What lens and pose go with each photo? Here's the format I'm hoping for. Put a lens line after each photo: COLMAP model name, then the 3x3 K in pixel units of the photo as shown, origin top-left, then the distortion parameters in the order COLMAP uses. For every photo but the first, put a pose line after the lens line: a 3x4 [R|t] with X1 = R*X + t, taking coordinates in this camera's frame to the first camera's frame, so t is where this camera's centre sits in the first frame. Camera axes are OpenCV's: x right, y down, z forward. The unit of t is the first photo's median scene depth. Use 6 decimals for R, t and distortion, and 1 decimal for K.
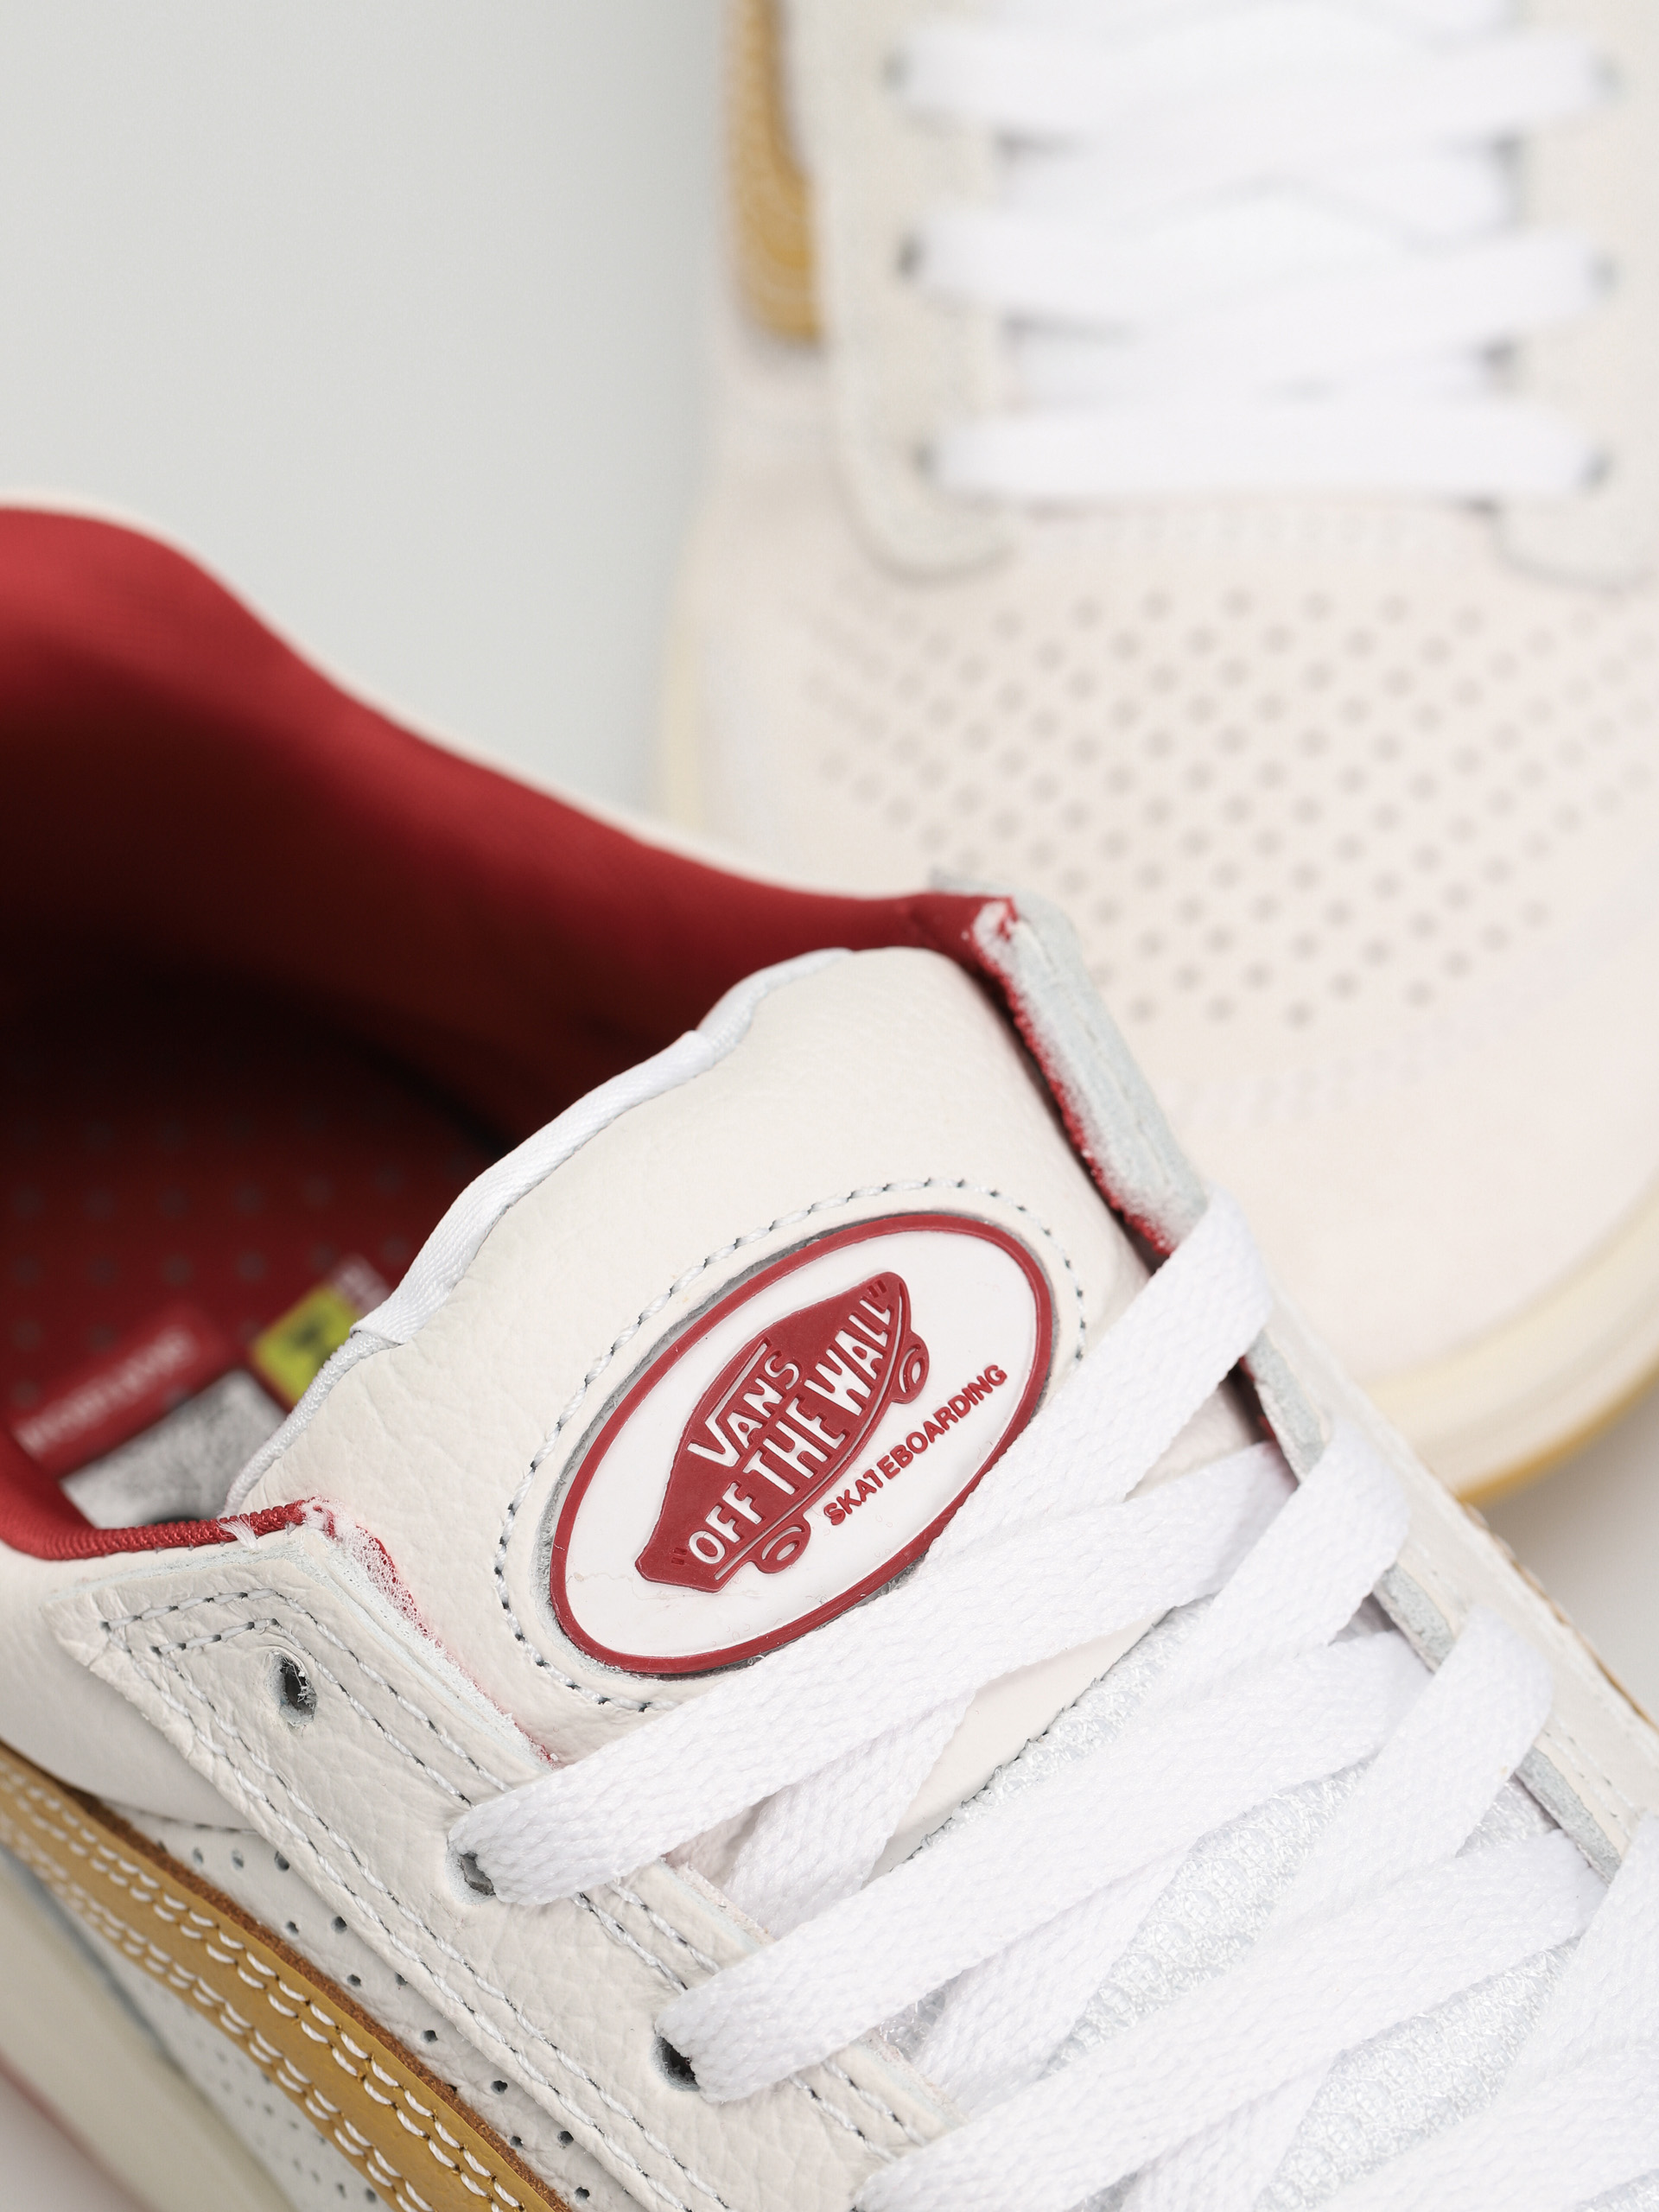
lens RADIAL K [[8164.3, 0, 829.5], [0, 8164.3, 1106.0], [0, 0, 1]] dist [-0.403879, 33.300648]
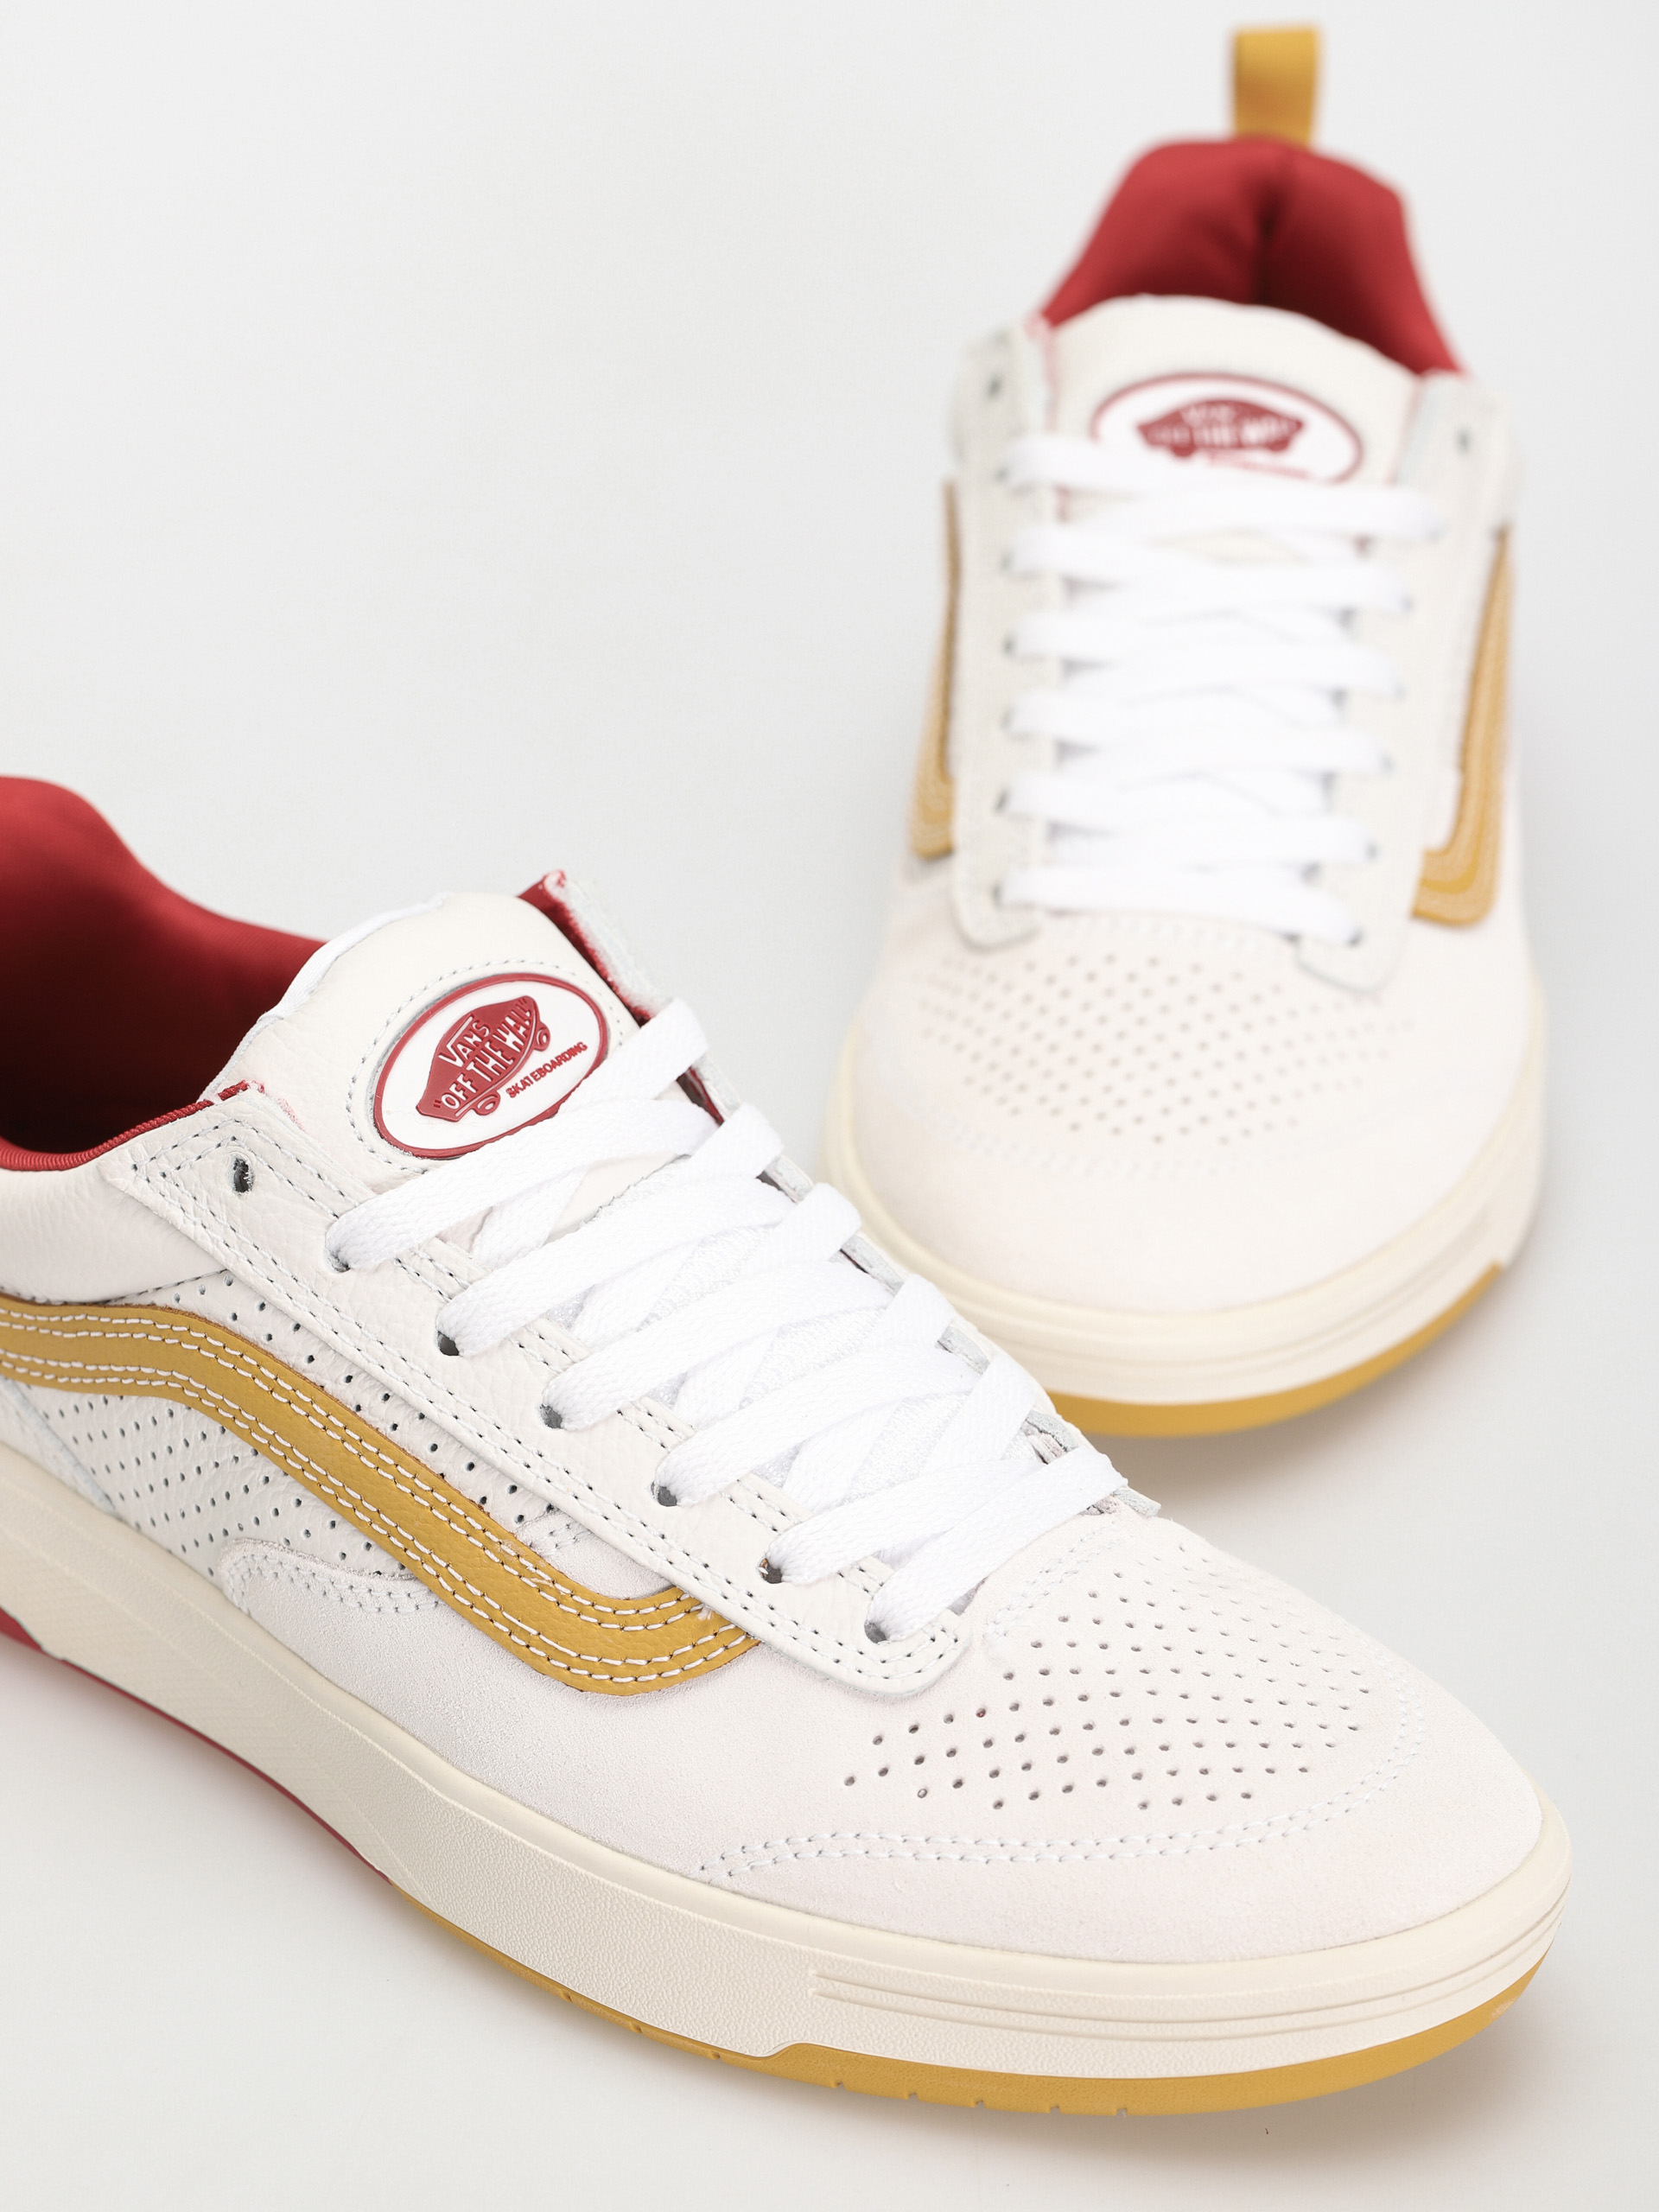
lens RADIAL K [[8164.3, 0, 829.5], [0, 8164.3, 1106.0], [0, 0, 1]] dist [-0.403879, 33.300648]
pose [[0.981104, 0.014786, 0.192917, -0.306441], [0.056123, 0.932460, -0.356888, 0.766021], [-0.185164, 0.360971, 0.914010, -0.829280]]
